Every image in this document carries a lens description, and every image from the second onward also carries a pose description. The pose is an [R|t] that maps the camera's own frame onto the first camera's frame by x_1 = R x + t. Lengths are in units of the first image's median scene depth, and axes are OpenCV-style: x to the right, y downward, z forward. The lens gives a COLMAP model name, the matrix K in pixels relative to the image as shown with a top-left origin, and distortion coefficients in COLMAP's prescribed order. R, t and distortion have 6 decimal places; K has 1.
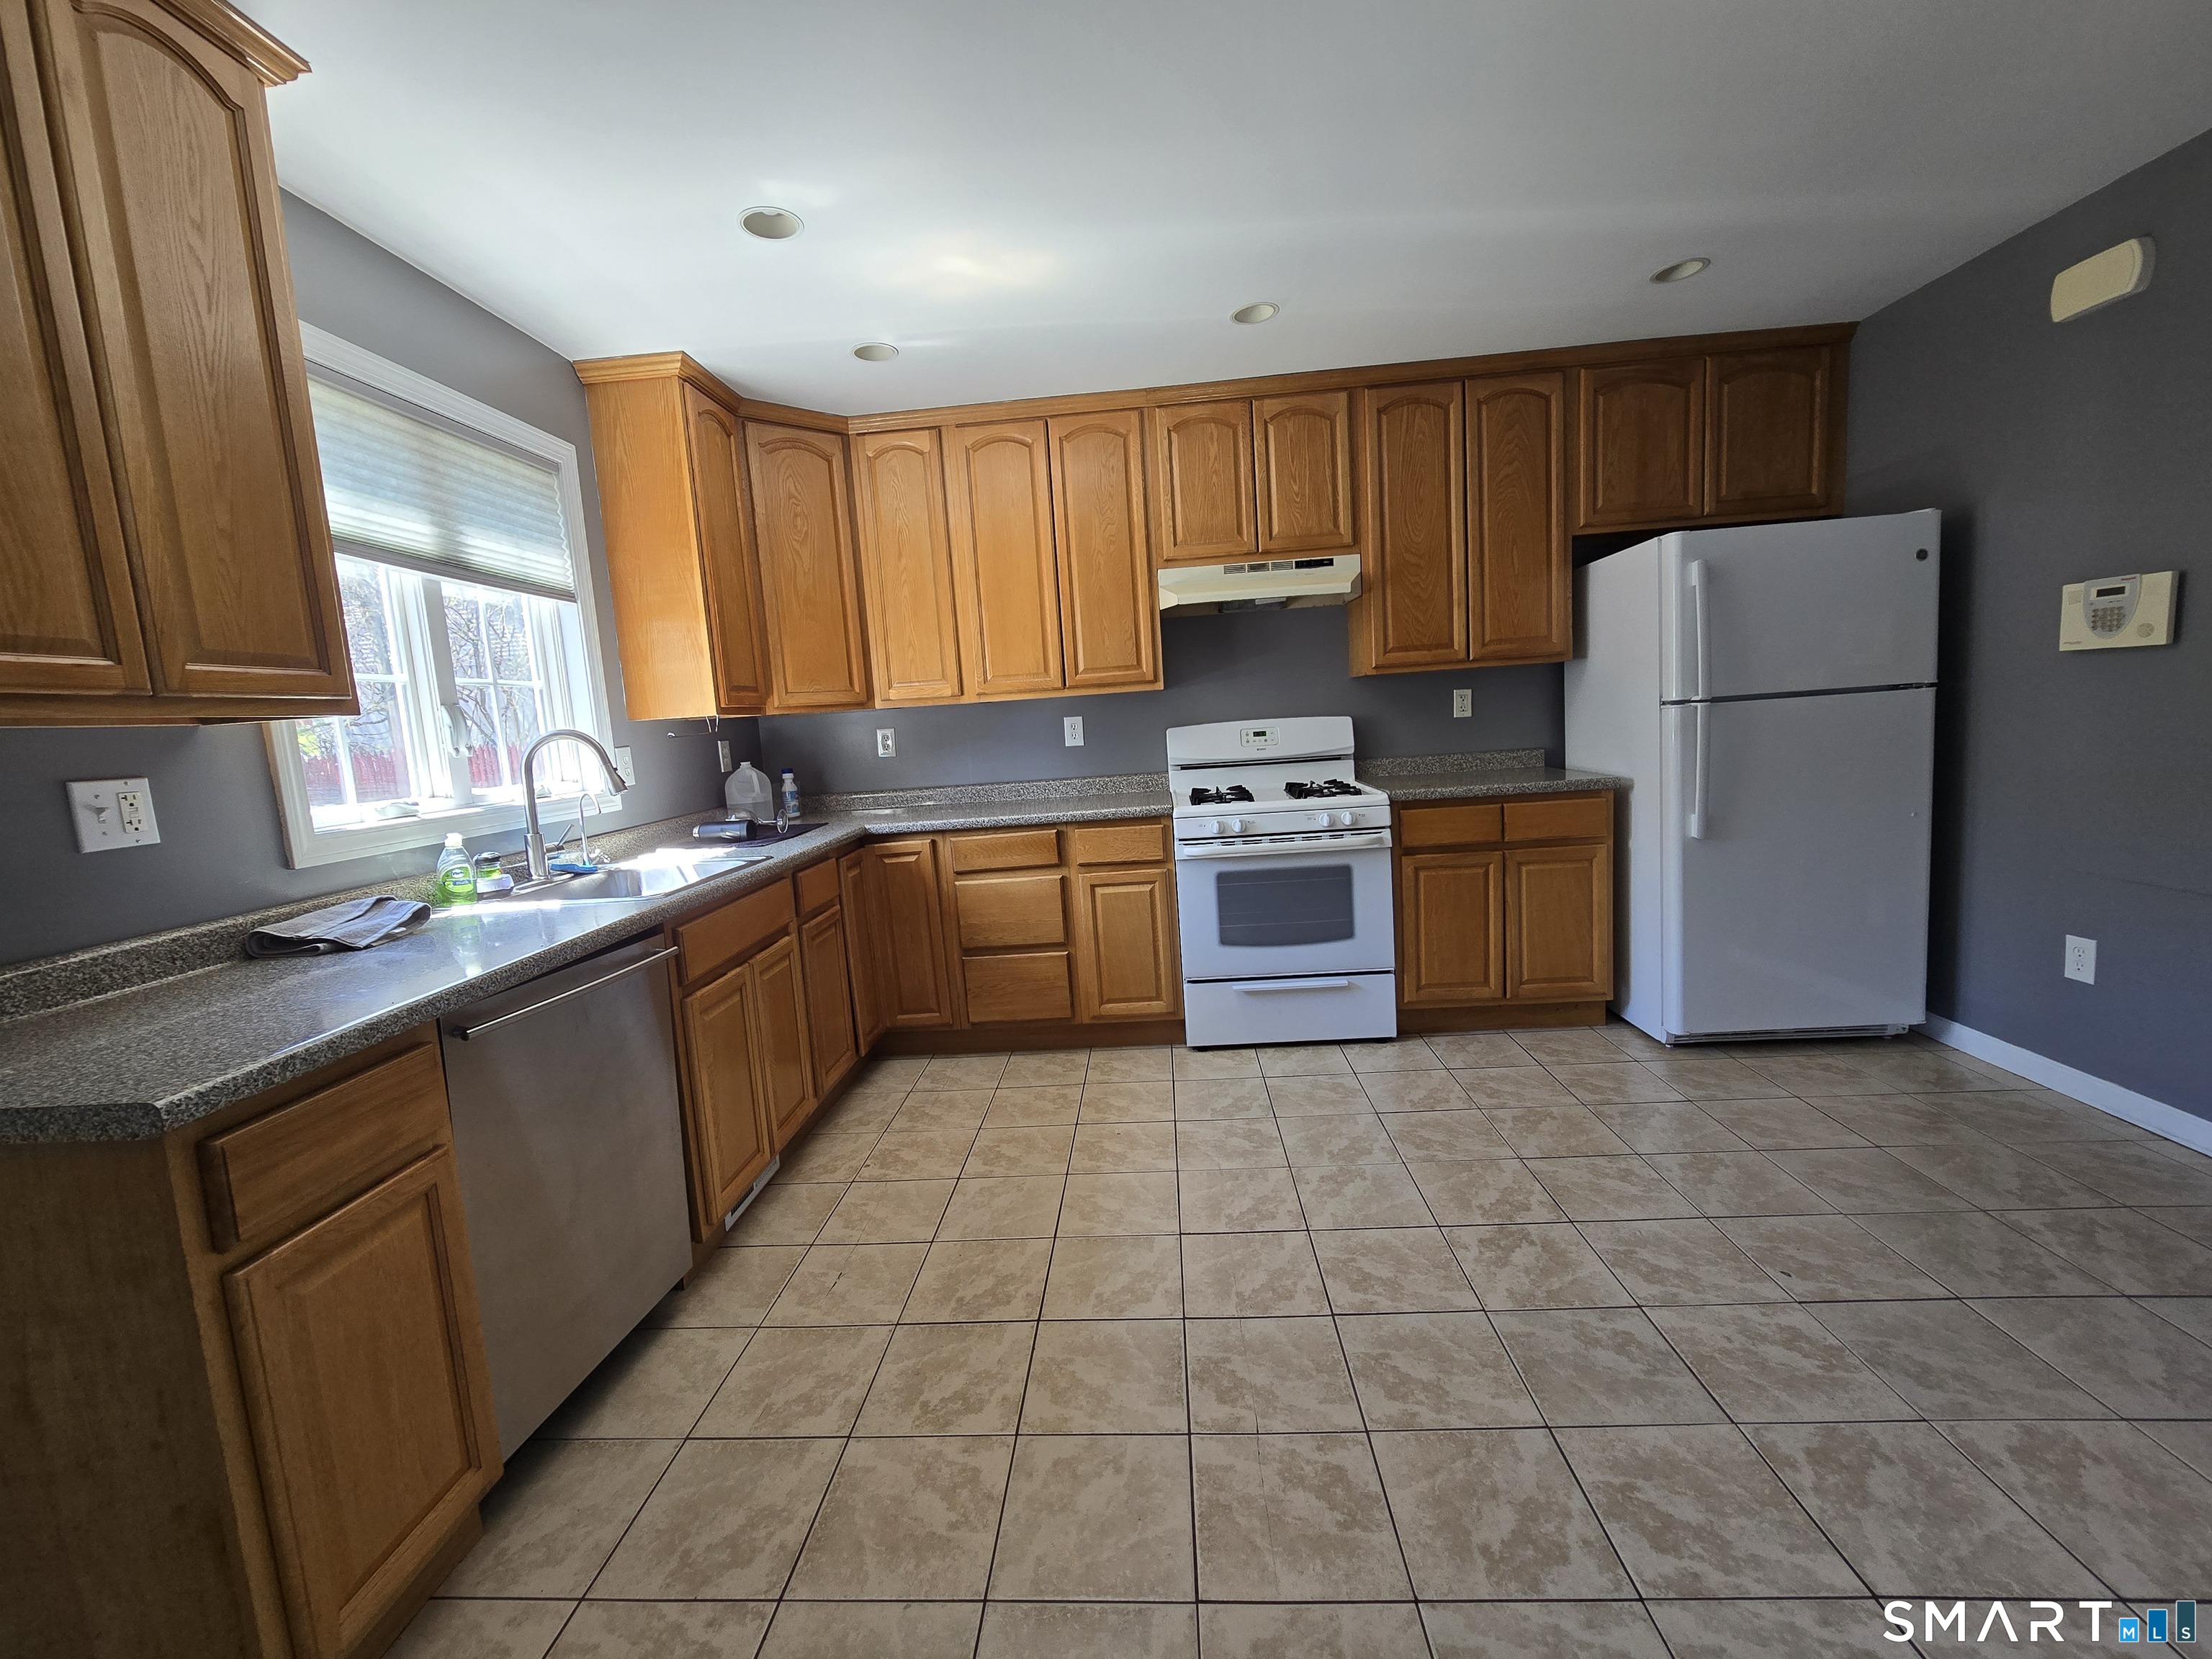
lens RADIAL K [[909.8, 0, 1105.4], [0, 909.8, 823.2], [0, 0, 1]] dist [-0.009507, 0.002408]
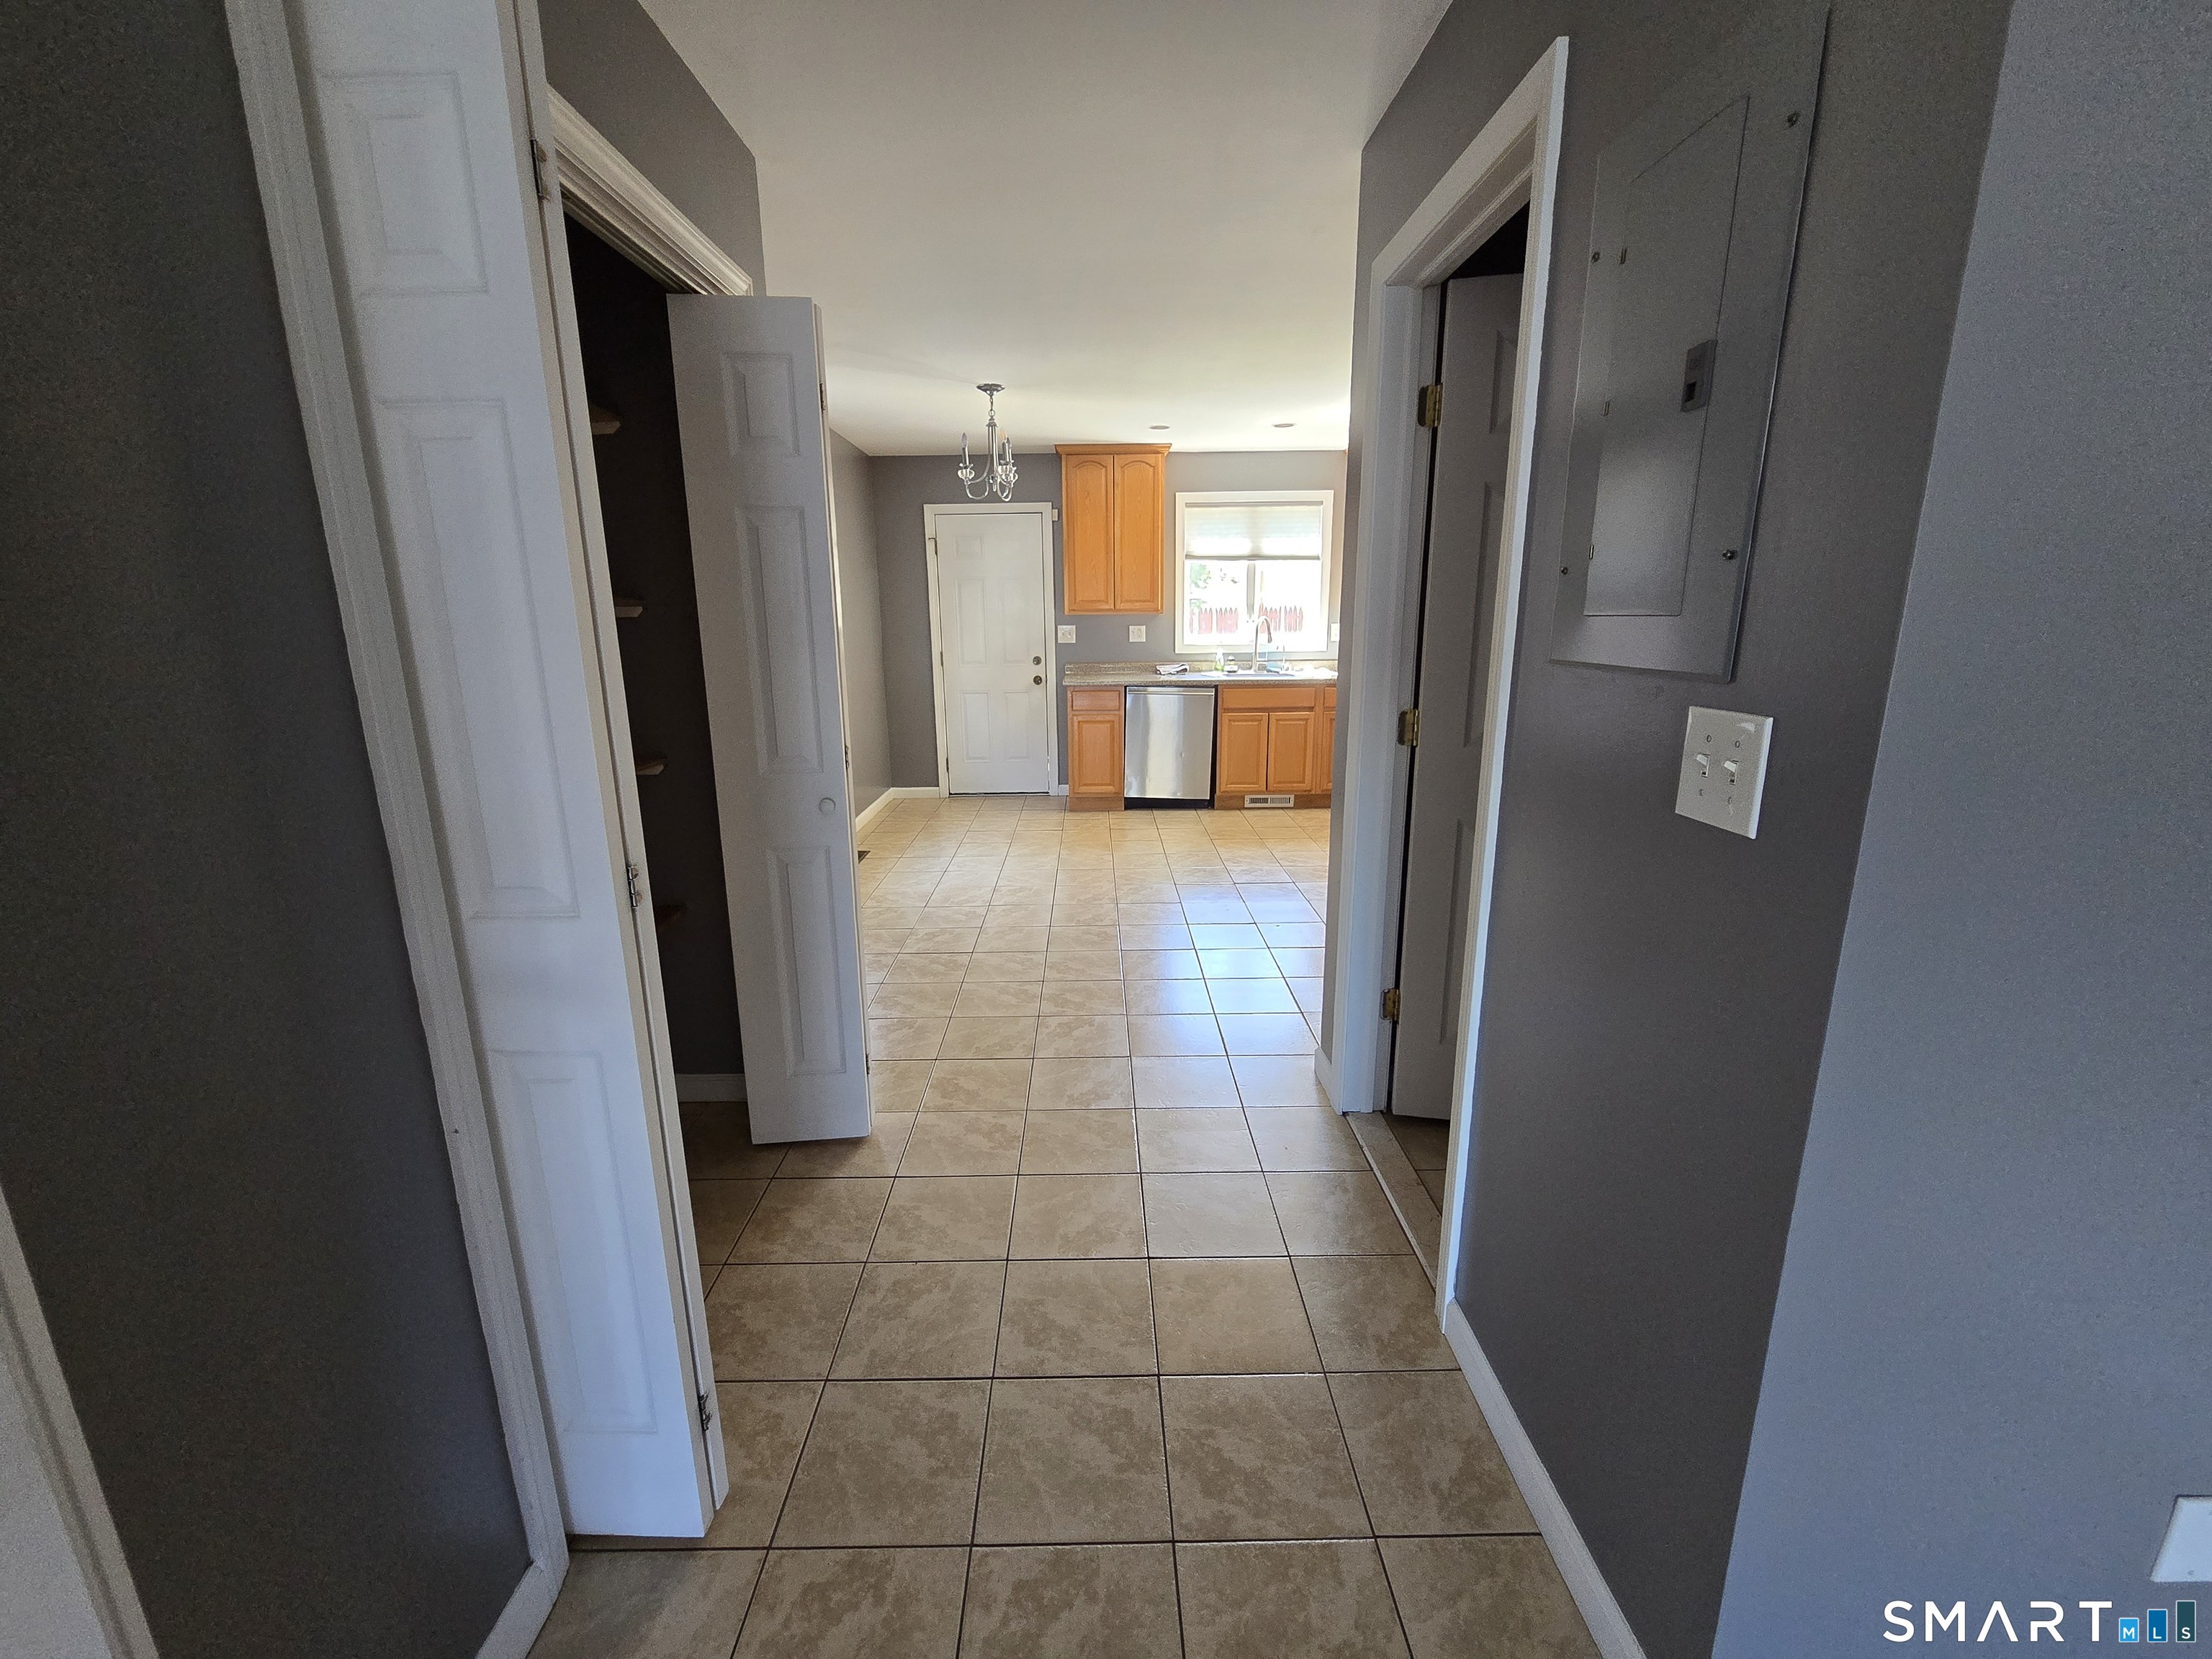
lens RADIAL K [[909.8, 0, 1106.3], [0, 909.8, 823.5], [0, 0, 1]] dist [-0.009507, 0.002408]
pose [[0.072512, 0.289066, -0.954559, 1.758397], [-0.108045, 0.953723, 0.280606, -0.183602], [0.991498, 0.082788, 0.100389, 0.246988]]
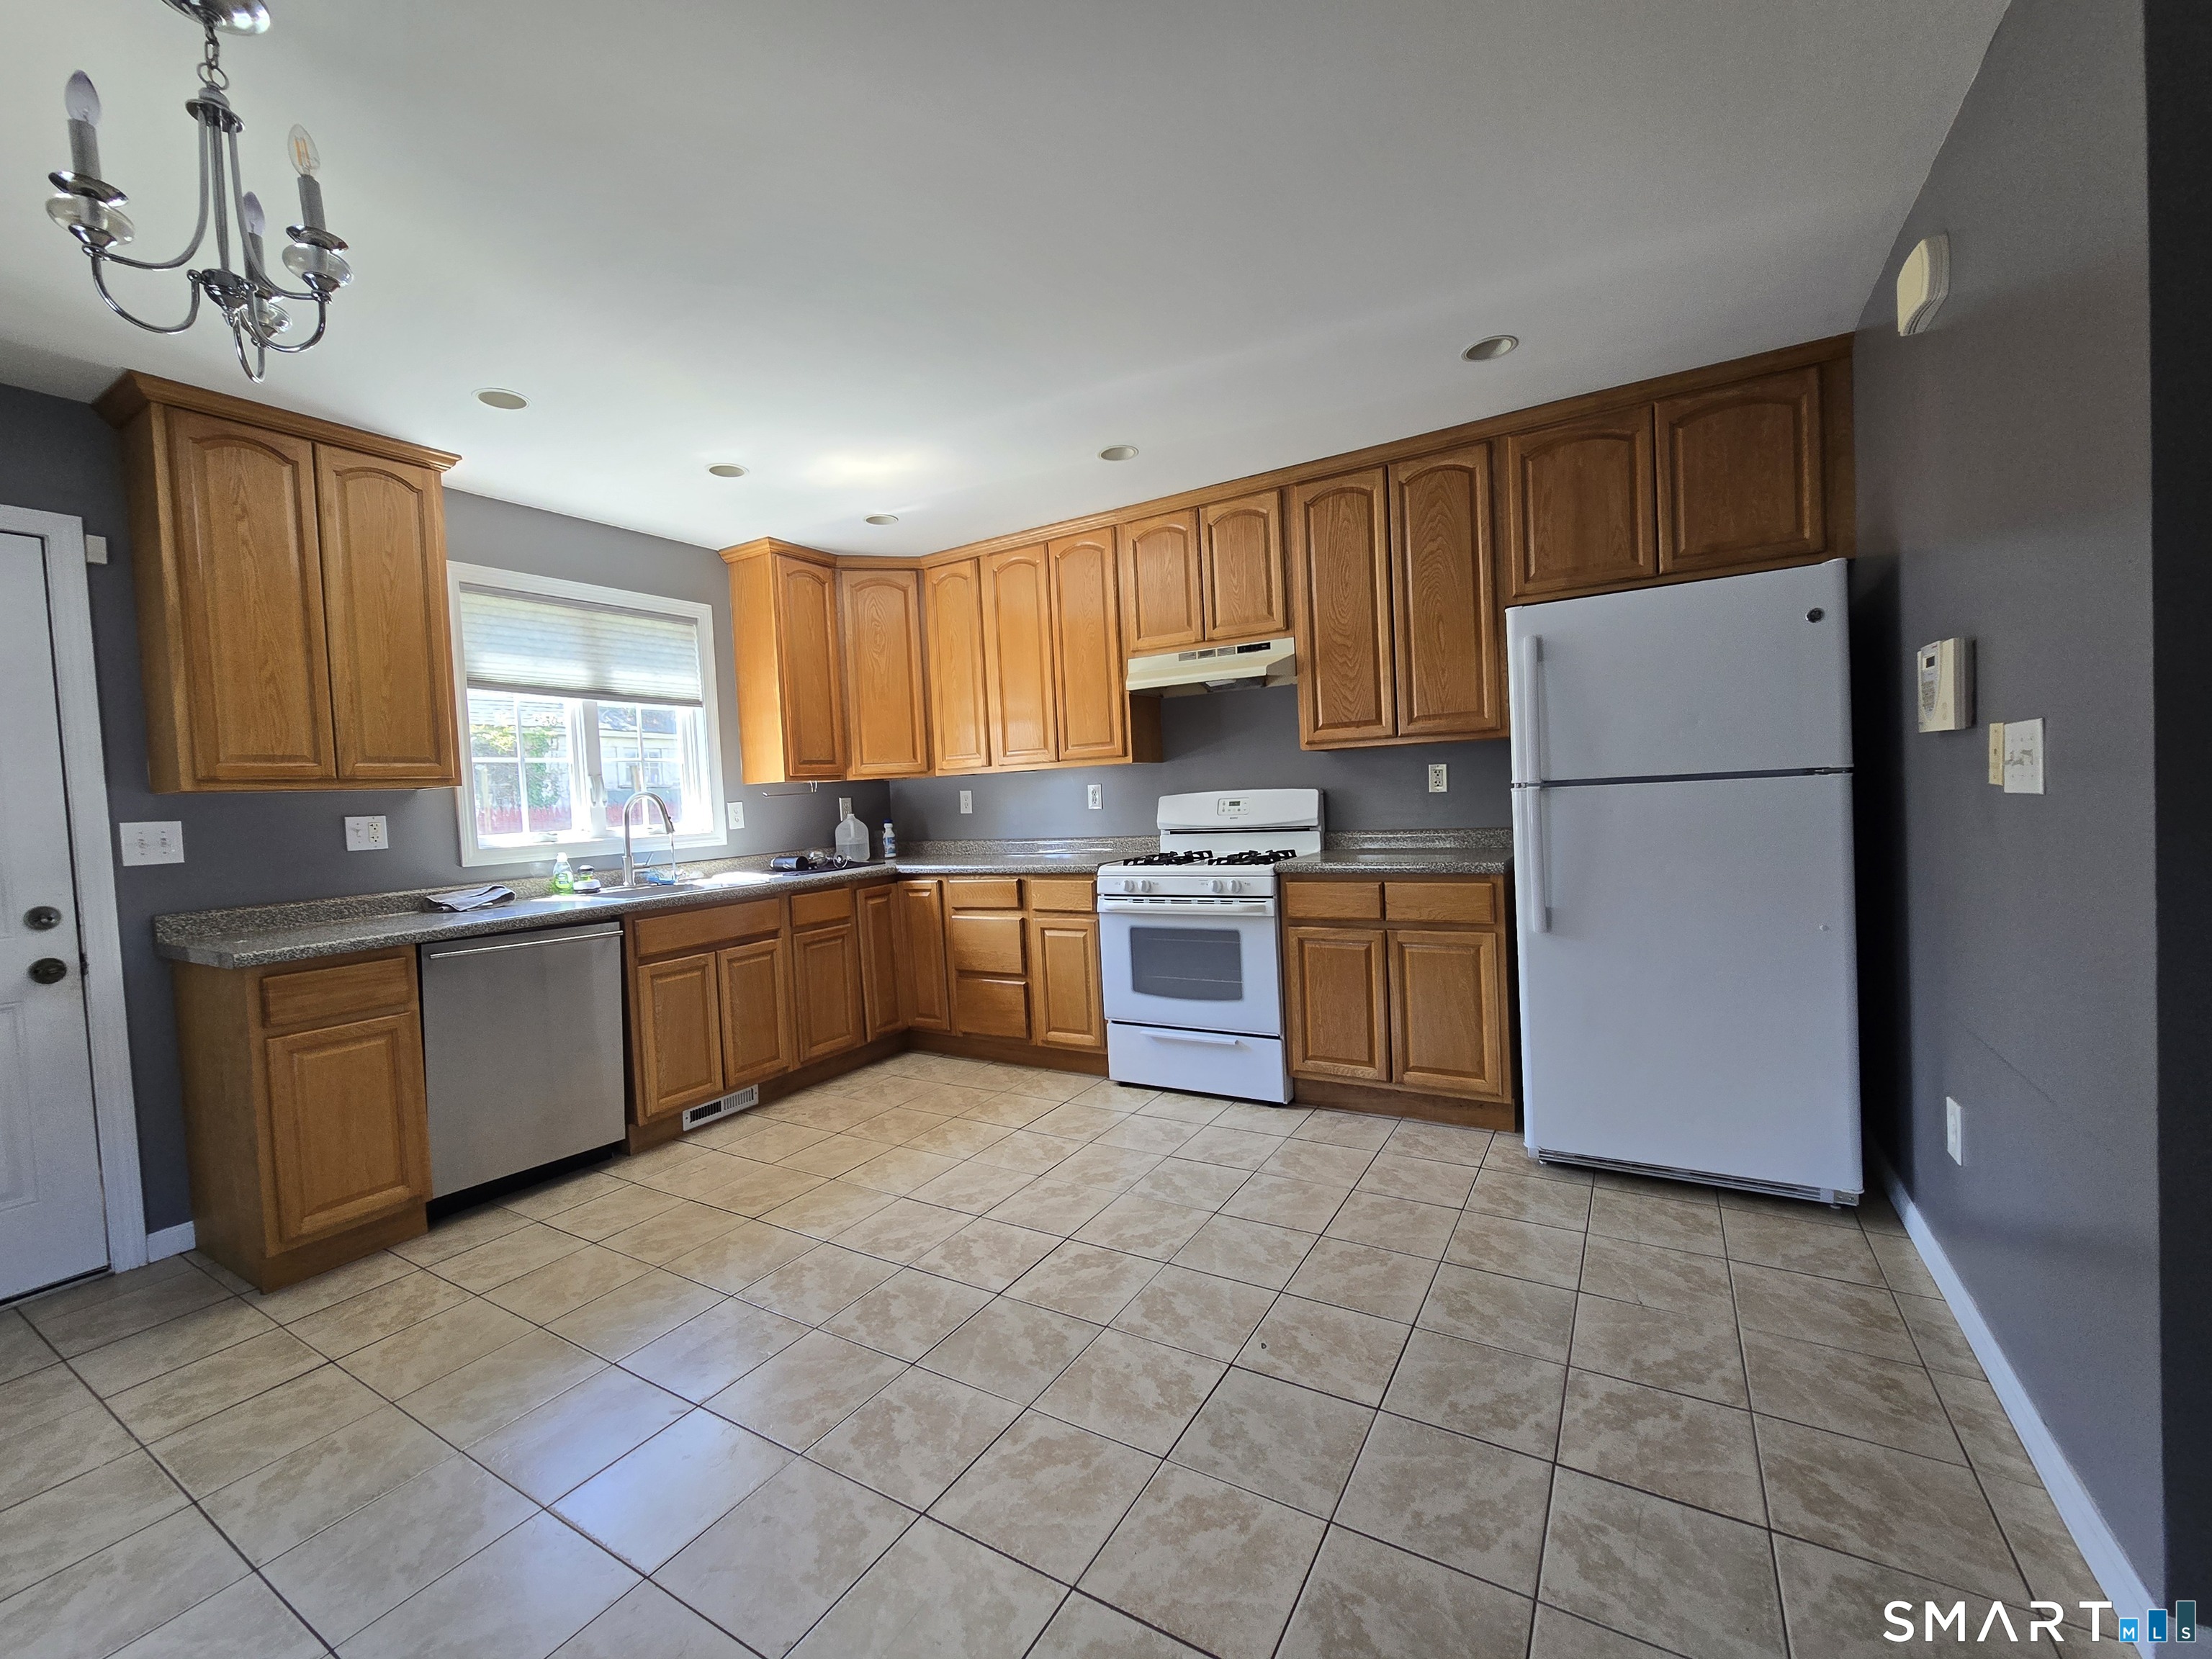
lens RADIAL K [[909.8, 0, 1102.1], [0, 909.8, 822.1], [0, 0, 1]] dist [-0.009507, 0.002408]
pose [[0.886835, 0.037872, -0.460531, 0.683980], [-0.063769, 0.997130, -0.040799, -0.029671], [0.457664, 0.065549, 0.886706, -0.029681]]
